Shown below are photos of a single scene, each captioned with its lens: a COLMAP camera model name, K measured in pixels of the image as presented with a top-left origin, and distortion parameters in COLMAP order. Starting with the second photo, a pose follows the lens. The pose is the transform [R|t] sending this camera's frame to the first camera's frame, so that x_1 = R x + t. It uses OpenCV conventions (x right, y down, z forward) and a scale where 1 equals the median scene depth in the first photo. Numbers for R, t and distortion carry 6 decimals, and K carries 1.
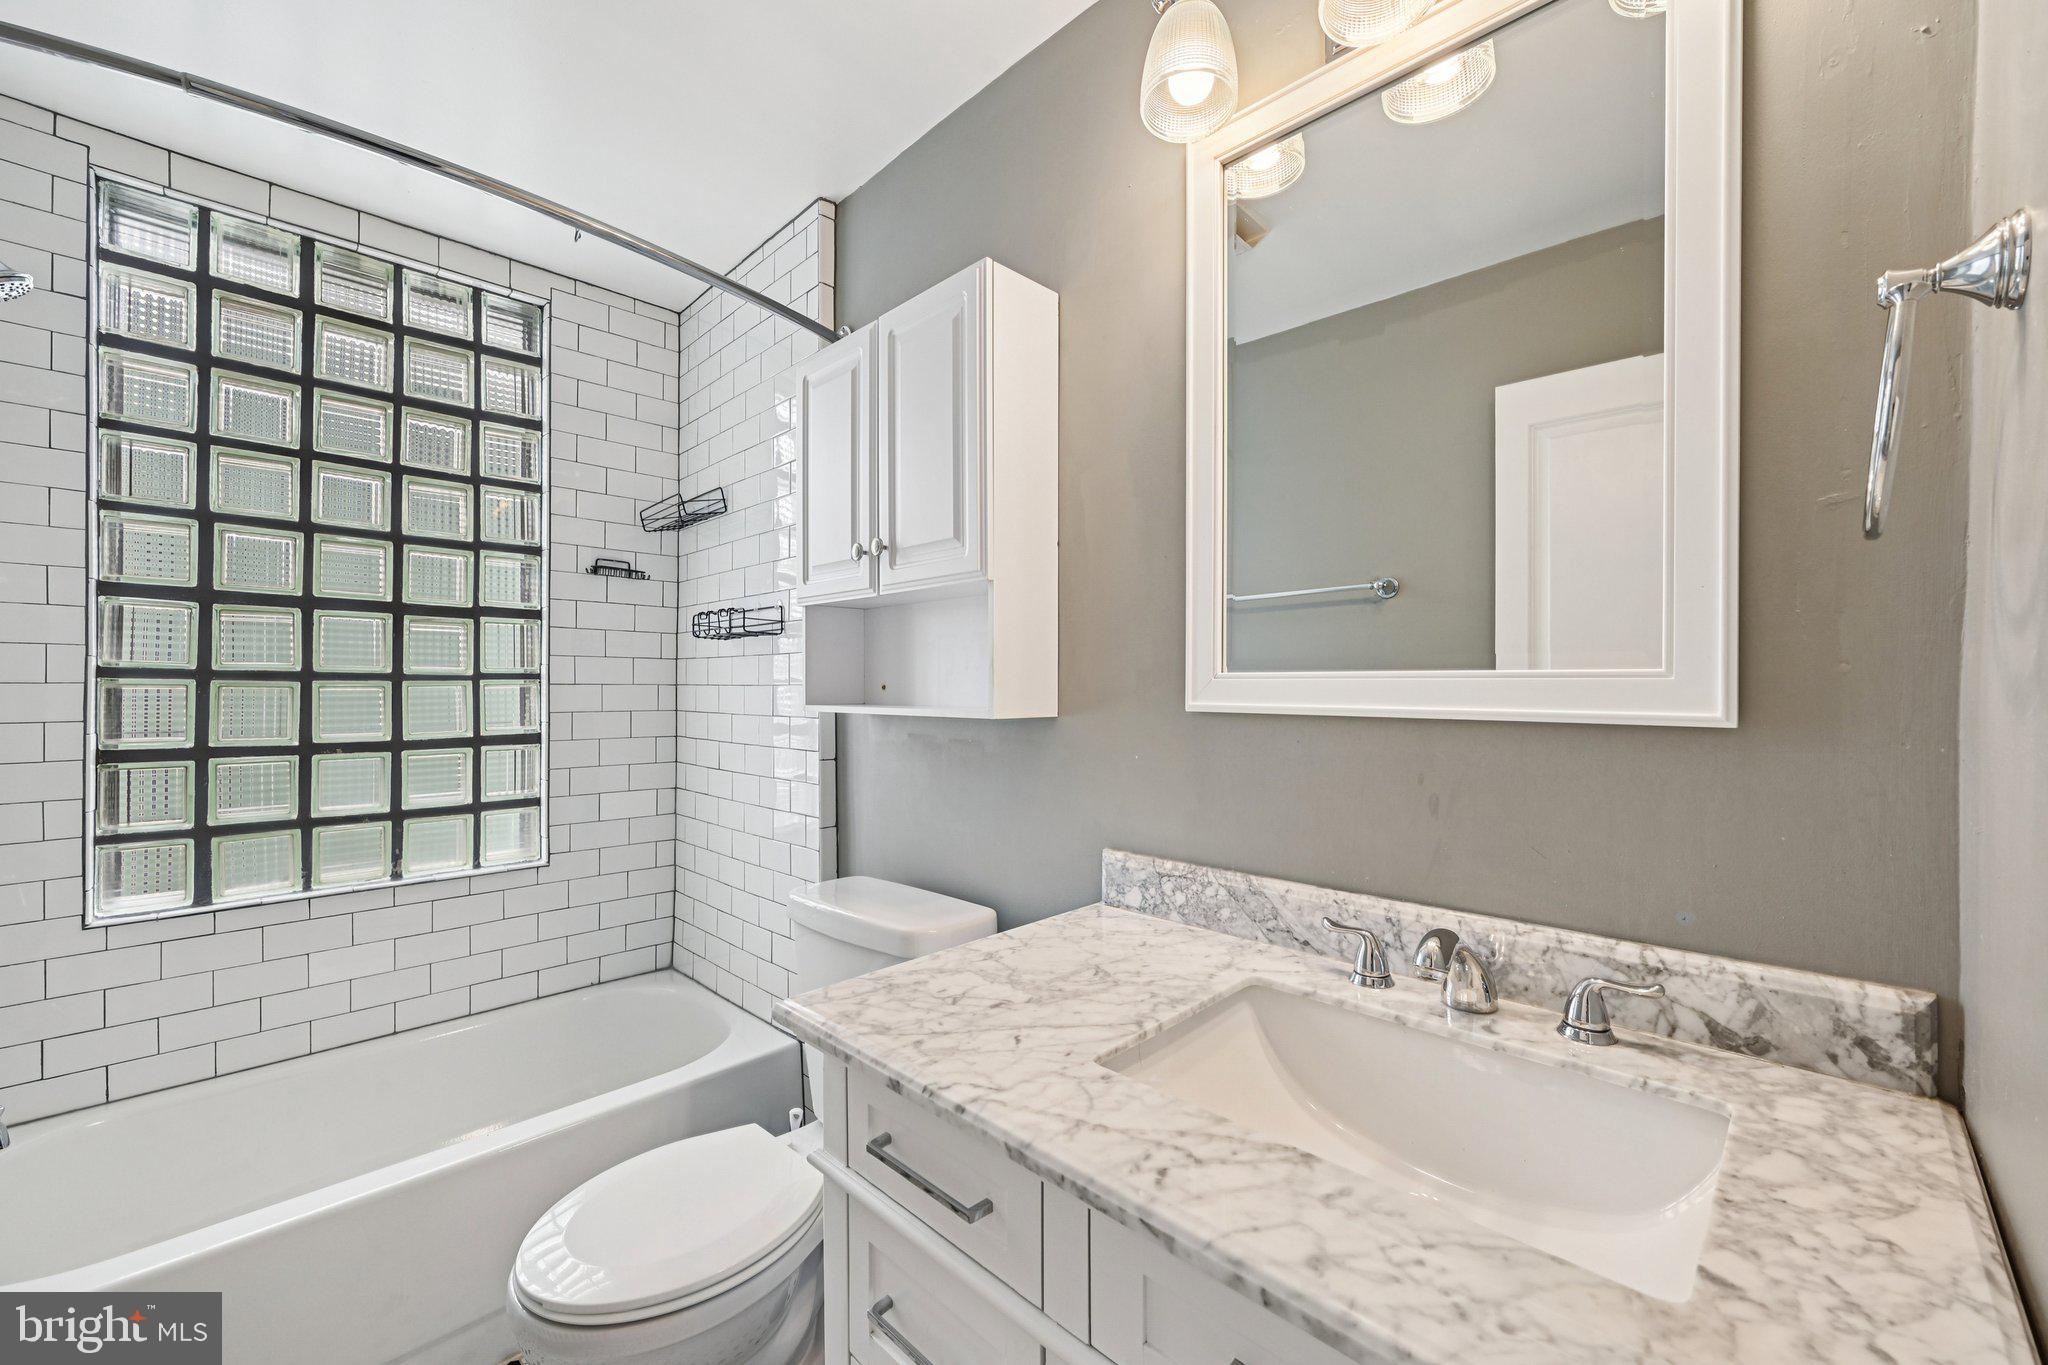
lens RADIAL K [[805.2, 0, 1022.1], [0, 805.2, 689.8], [0, 0, 1]] dist [-0.003346, 0.000447]
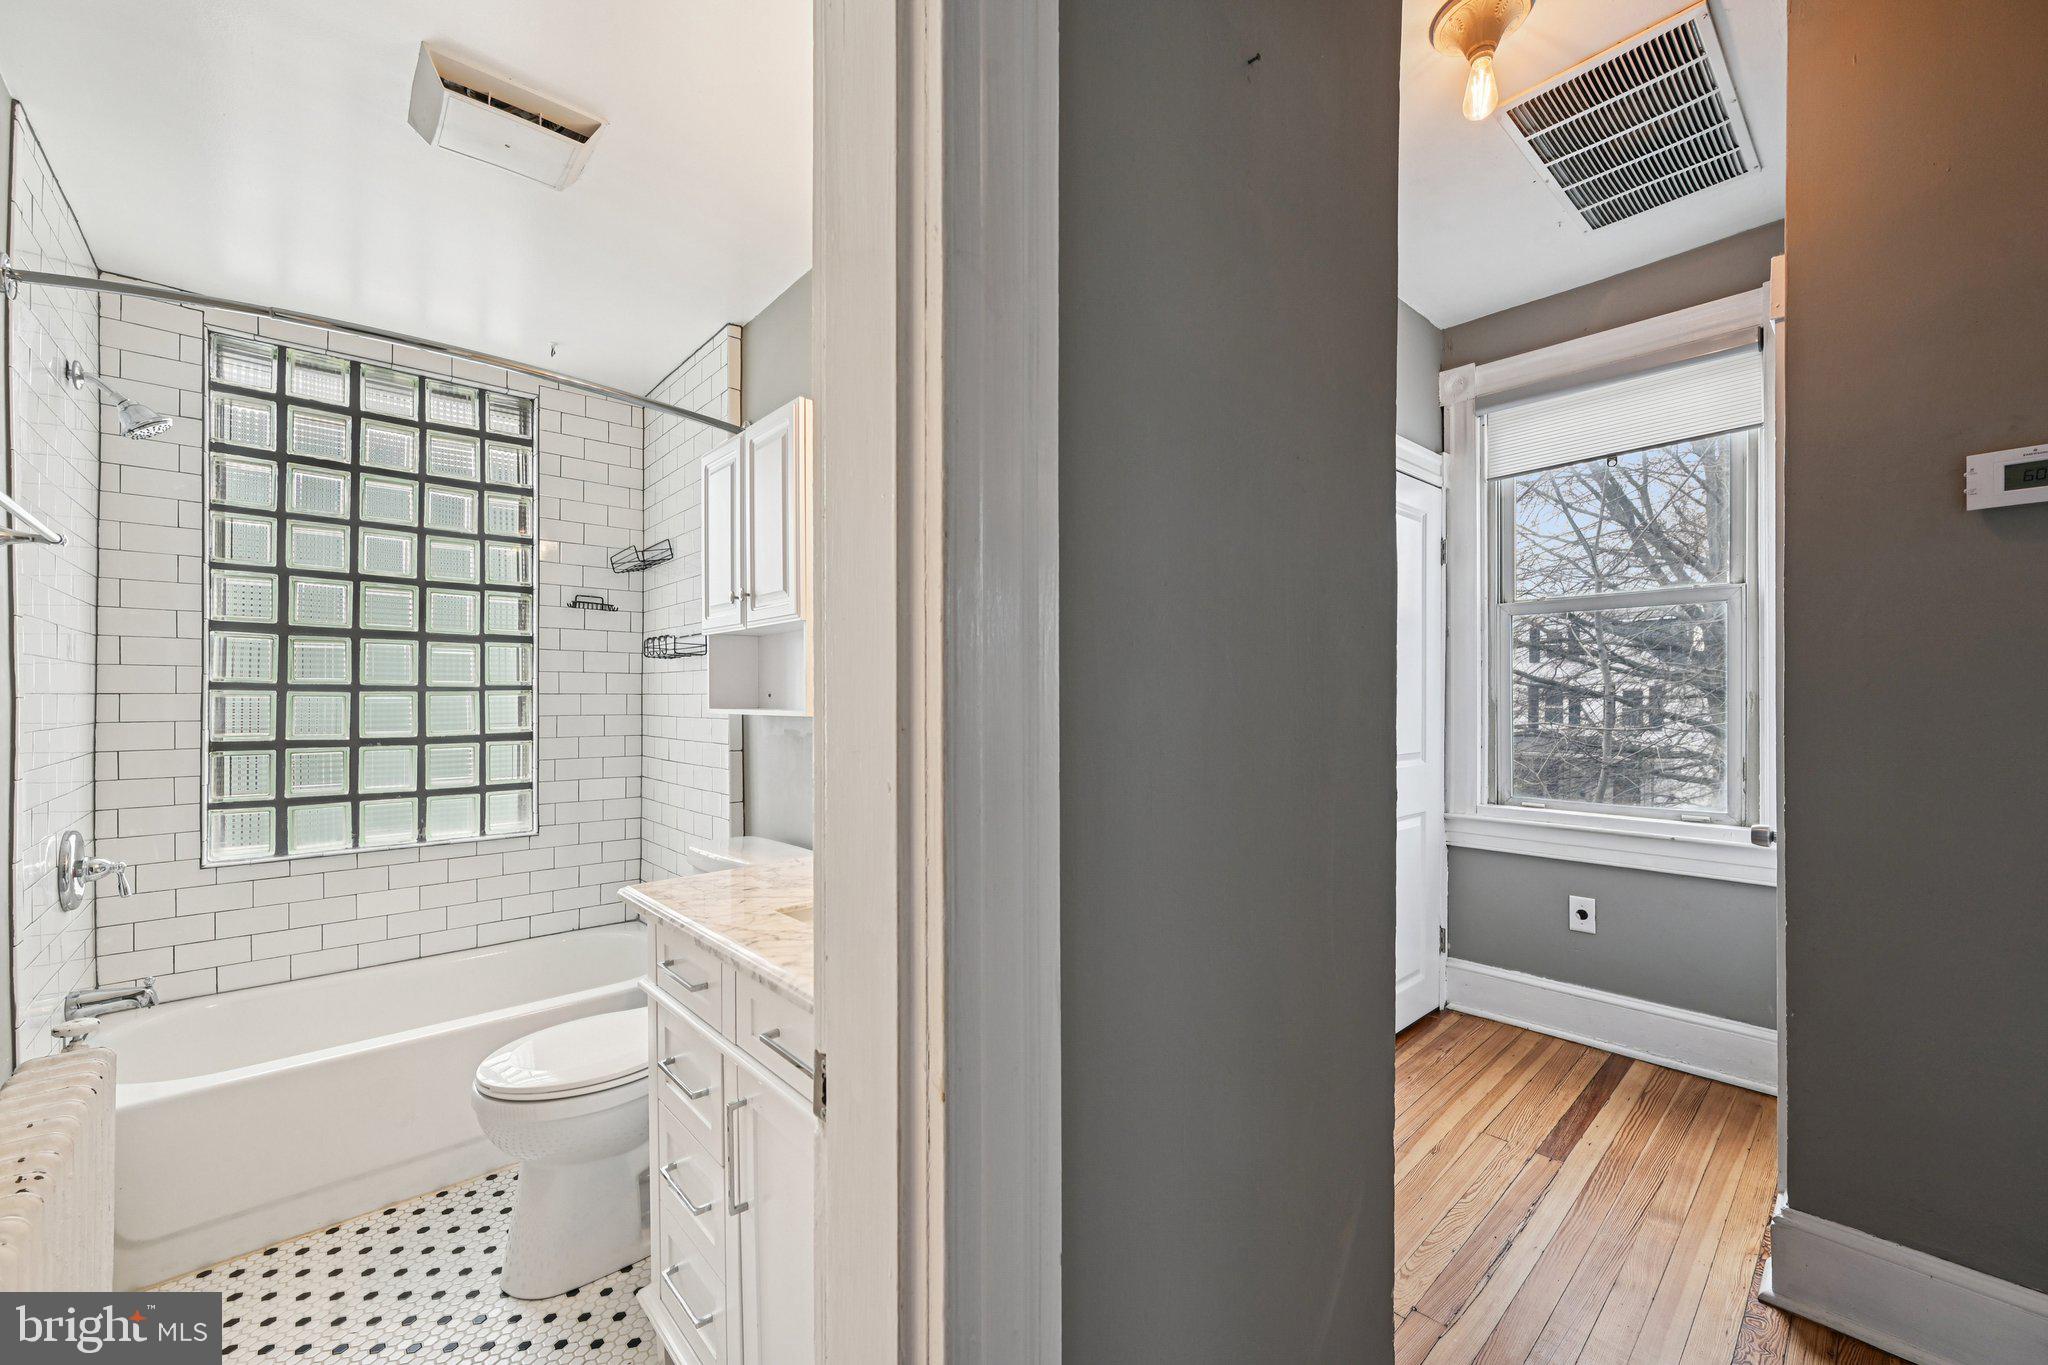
lens RADIAL K [[805.2, 0, 1022.8], [0, 805.2, 699.1], [0, 0, 1]] dist [-0.003346, 0.000447]
pose [[0.998838, -0.002159, -0.048154, 0.289274], [0.002130, 0.999998, -0.000670, 0.004705], [0.048156, 0.000567, 0.998840, -0.288454]]
